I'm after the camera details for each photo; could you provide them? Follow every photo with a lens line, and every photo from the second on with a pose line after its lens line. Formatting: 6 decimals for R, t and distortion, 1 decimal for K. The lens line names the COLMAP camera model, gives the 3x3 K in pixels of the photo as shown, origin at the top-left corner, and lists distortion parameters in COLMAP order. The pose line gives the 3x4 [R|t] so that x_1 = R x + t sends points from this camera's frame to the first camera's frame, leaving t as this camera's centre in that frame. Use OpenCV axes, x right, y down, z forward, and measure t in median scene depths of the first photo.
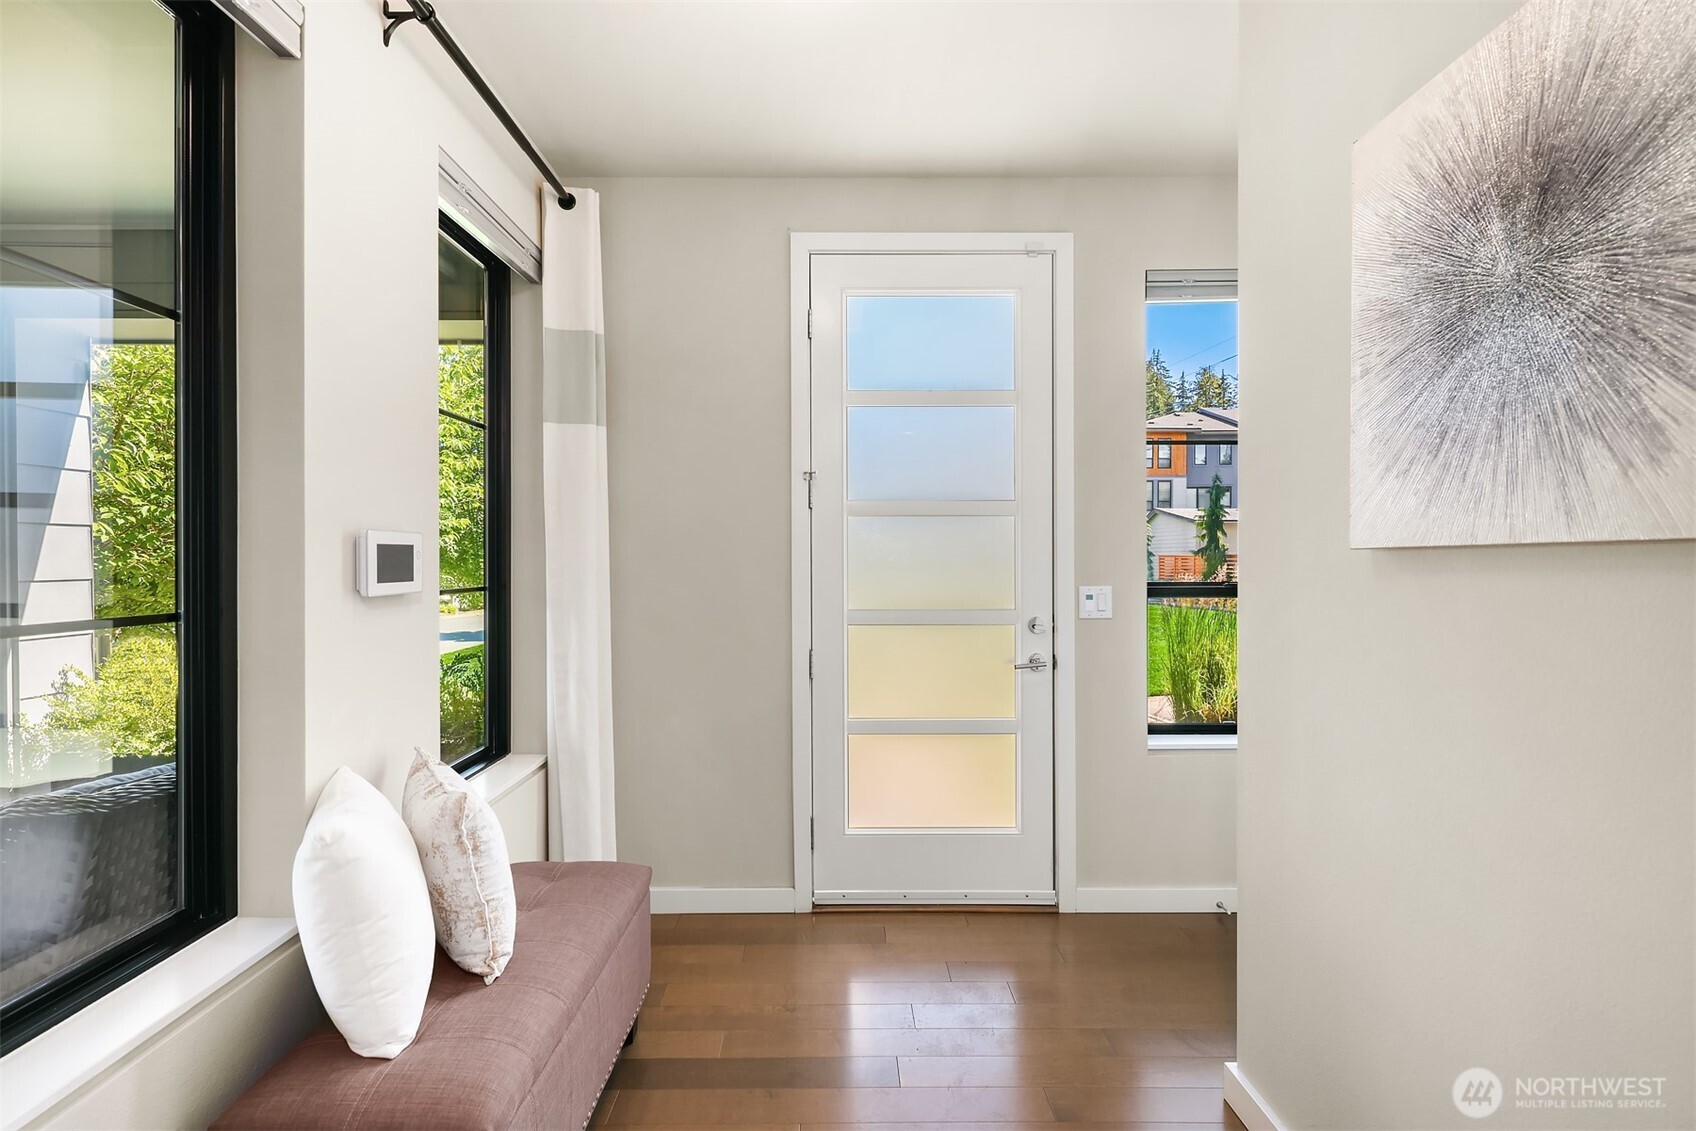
lens RADIAL K [[814.8, 0, 853.4], [0, 814.8, 553.0], [0, 0, 1]] dist [0.002219, 0.000187]
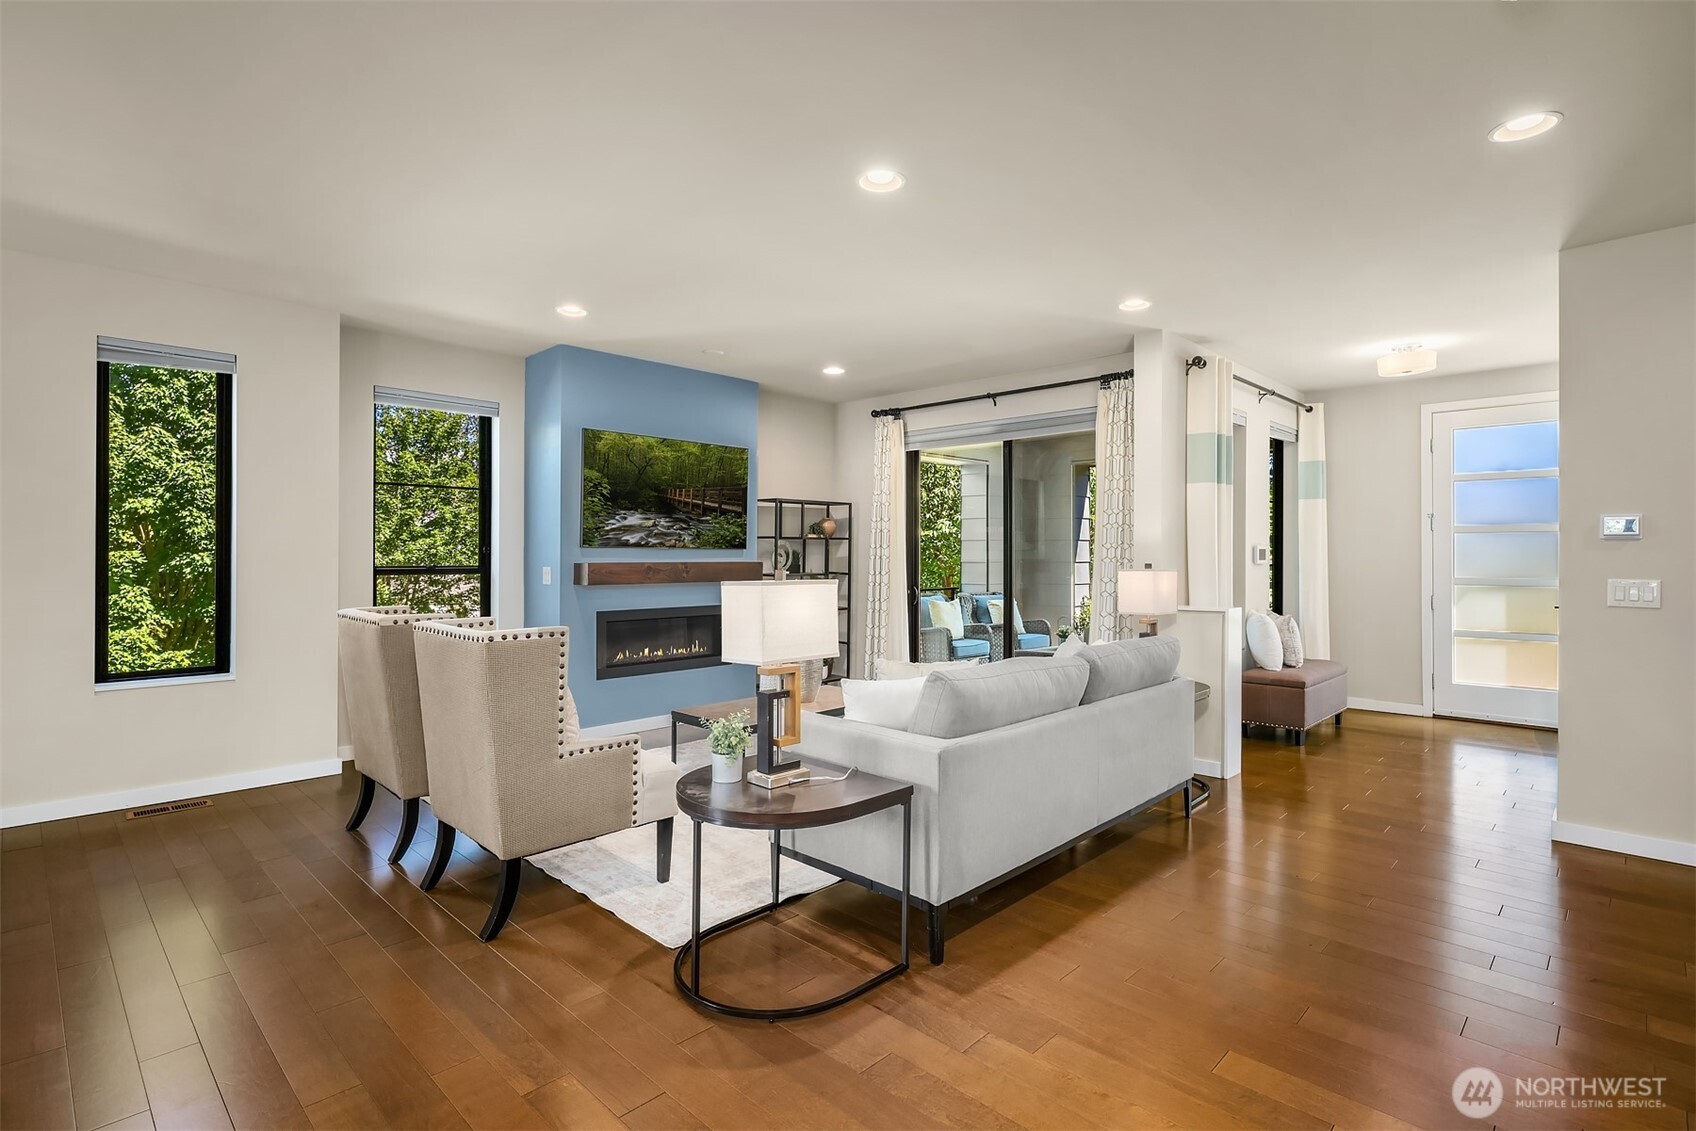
lens RADIAL K [[814.8, 0, 853.4], [0, 814.8, 553.0], [0, 0, 1]] dist [0.002219, 0.000187]
pose [[0.713978, 0.005931, -0.700143, 0.387574], [-0.005340, 0.999981, 0.003026, 0.003801], [0.700148, 0.001578, 0.713996, -1.699648]]
